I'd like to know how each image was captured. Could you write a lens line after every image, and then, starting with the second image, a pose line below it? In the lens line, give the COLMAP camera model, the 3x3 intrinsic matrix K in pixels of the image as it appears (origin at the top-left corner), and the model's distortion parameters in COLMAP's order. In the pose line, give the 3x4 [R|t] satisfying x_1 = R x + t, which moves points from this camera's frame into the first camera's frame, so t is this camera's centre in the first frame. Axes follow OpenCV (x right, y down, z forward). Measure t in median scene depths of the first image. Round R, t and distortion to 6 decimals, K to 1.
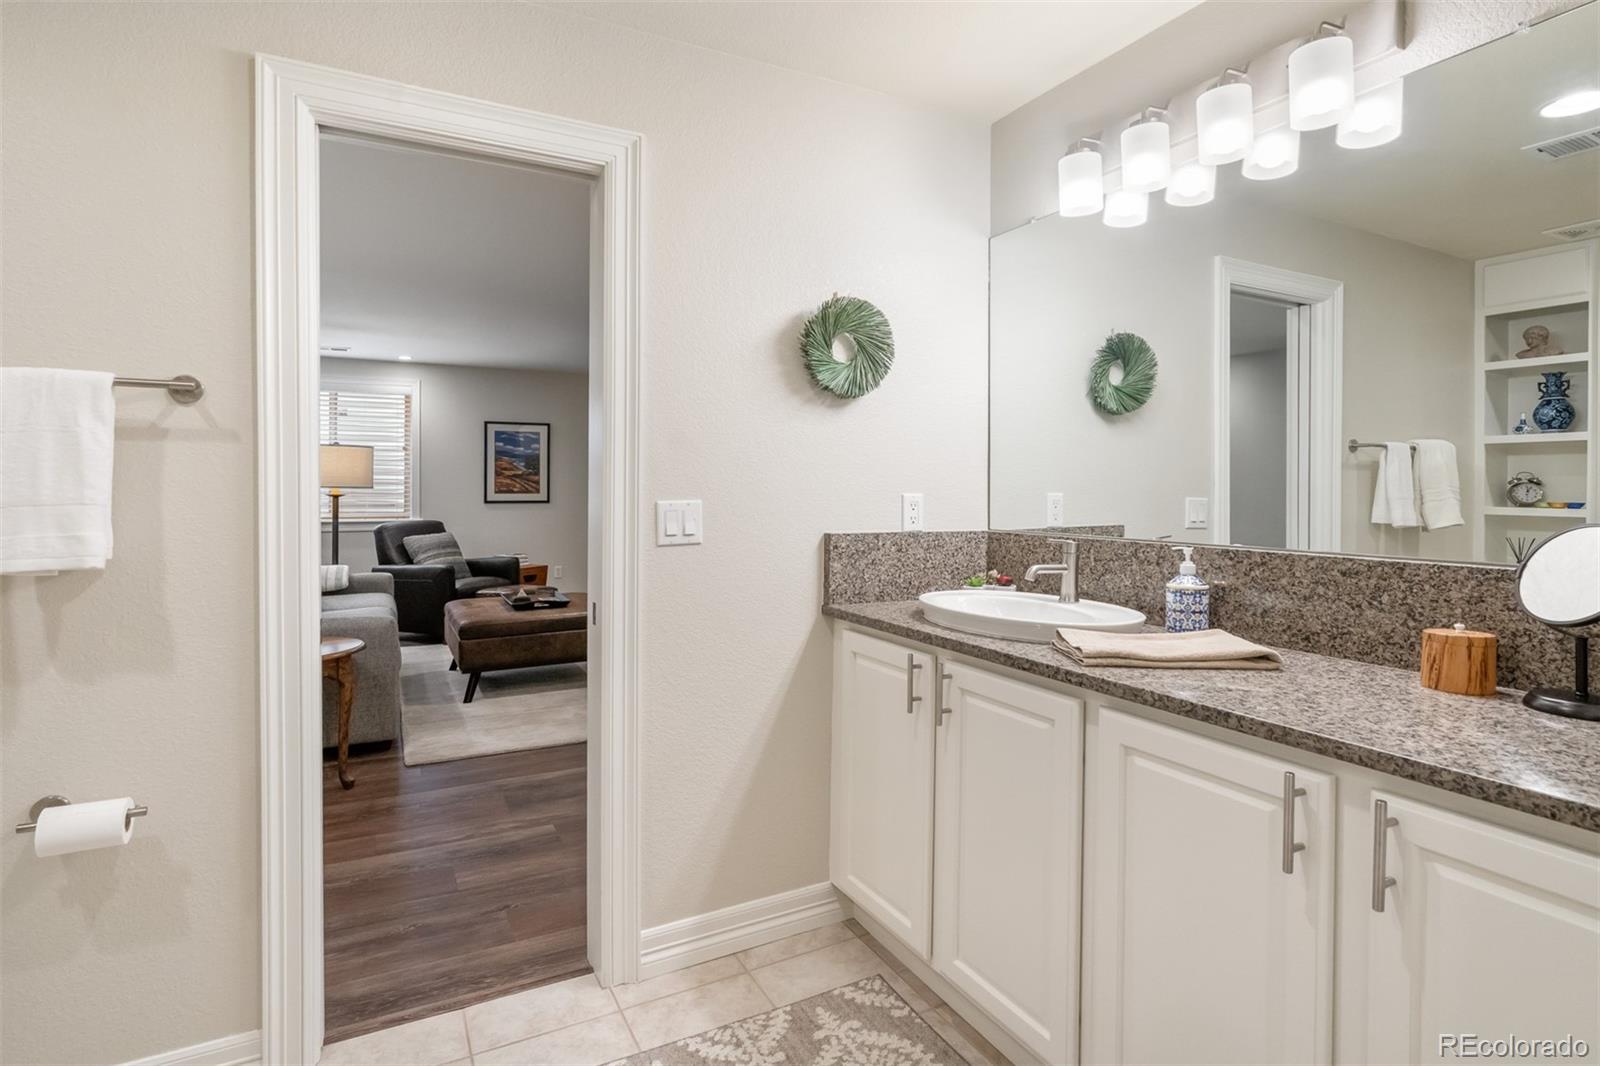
lens RADIAL K [[796.3, 0, 801.4], [0, 796.3, 485.3], [0, 0, 1]] dist [0.002423, 0.000487]
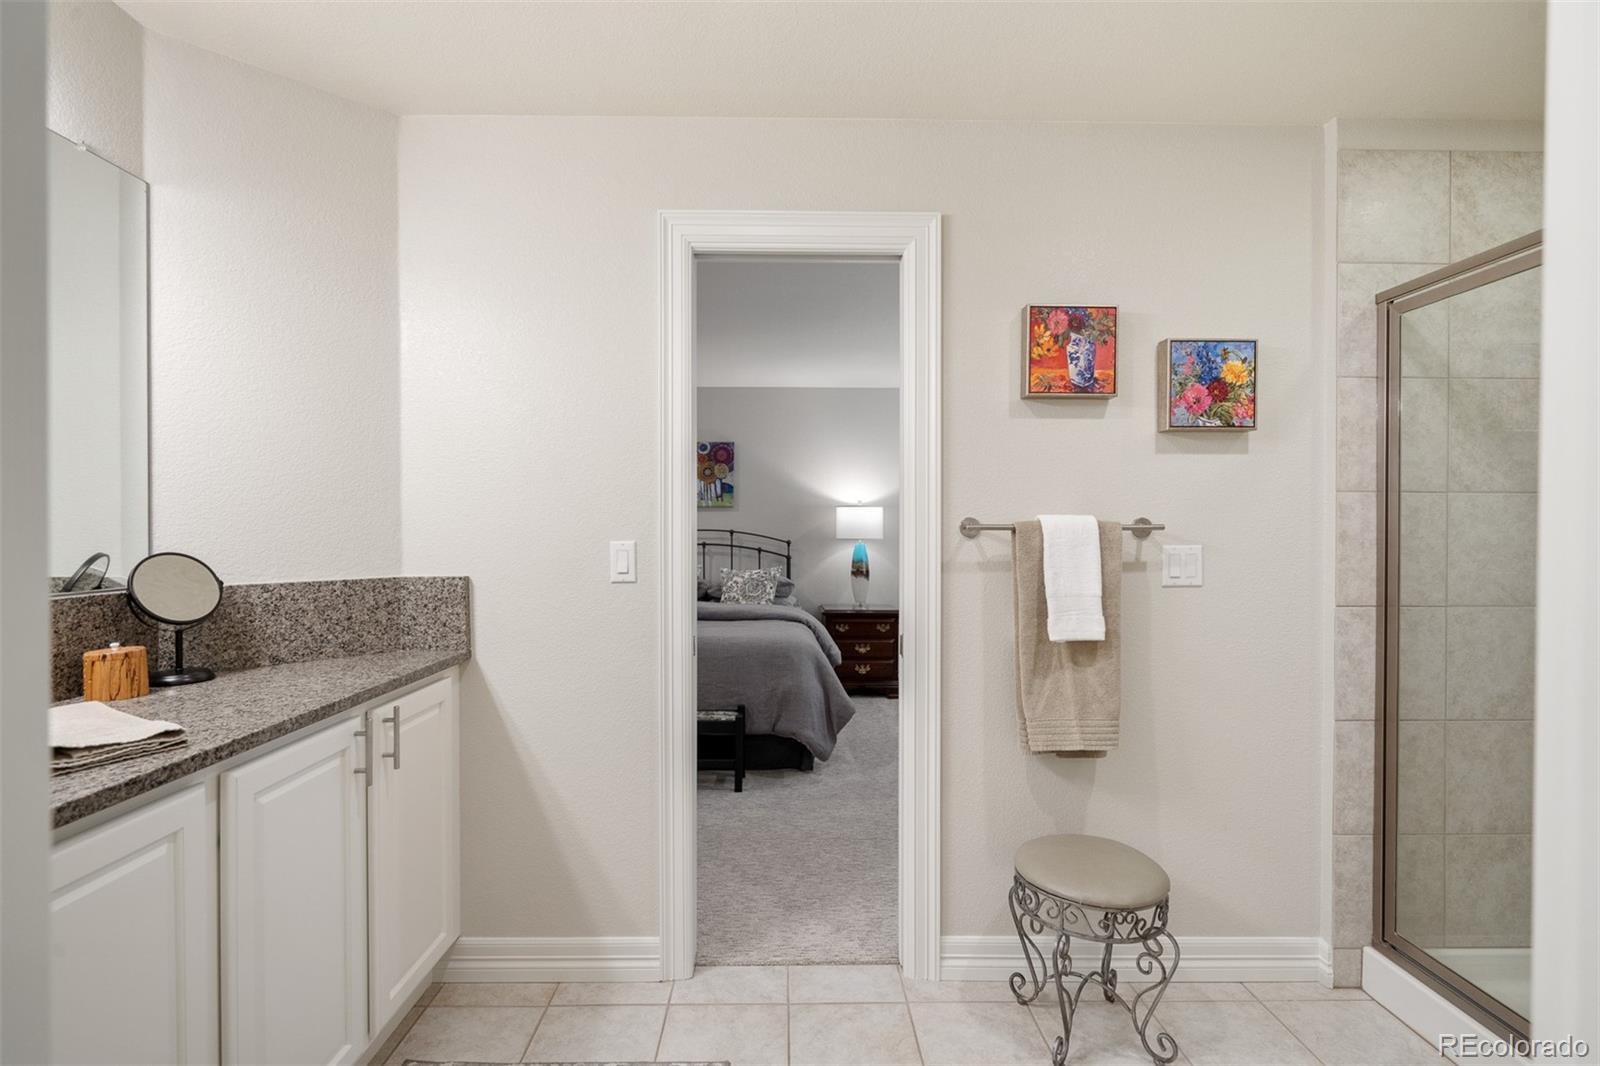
lens RADIAL K [[796.3, 0, 802.2], [0, 796.3, 535.2], [0, 0, 1]] dist [0.002423, 0.000487]
pose [[-0.892425, -0.005435, 0.451164, -0.652238], [-0.002834, 0.999975, 0.006441, 0.000294], [-0.451188, 0.004469, -0.892418, 1.607880]]
